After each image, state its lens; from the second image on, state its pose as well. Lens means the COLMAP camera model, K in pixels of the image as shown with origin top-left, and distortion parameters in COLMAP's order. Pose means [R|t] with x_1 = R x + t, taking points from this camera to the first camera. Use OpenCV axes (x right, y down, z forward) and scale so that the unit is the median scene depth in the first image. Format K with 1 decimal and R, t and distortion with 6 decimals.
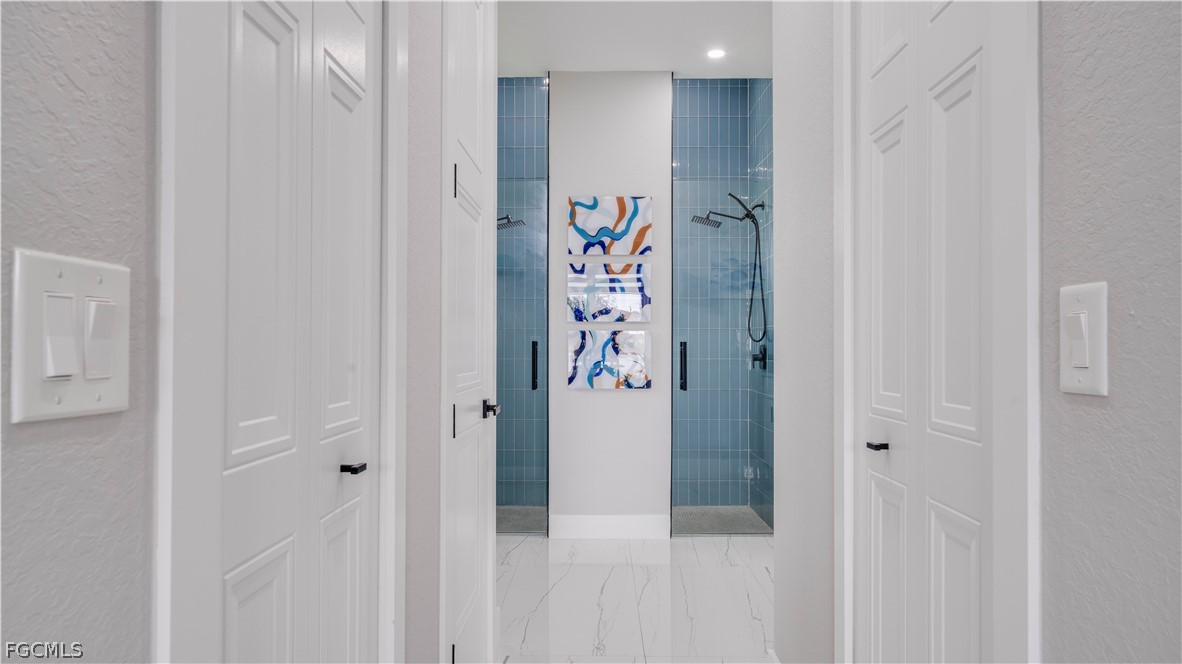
lens RADIAL K [[819.2, 0, 586.3], [0, 819.2, 330.5], [0, 0, 1]] dist [0.014528, -0.001313]
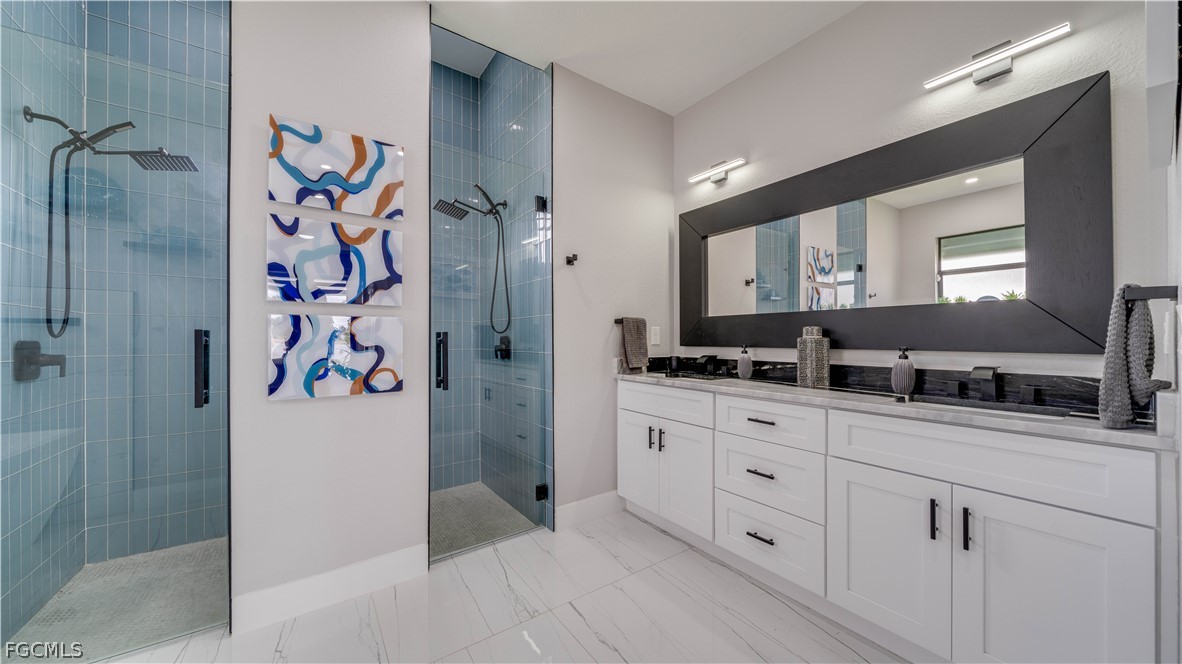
lens RADIAL K [[415.5, 0, 599.0], [0, 415.5, 338.0], [0, 0, 1]] dist [-0.006606, 0.000271]
pose [[0.807723, -0.001566, 0.589560, -0.003328], [-0.010653, 0.999794, 0.017251, 0.010950], [-0.589466, -0.020215, 0.807540, 0.566543]]
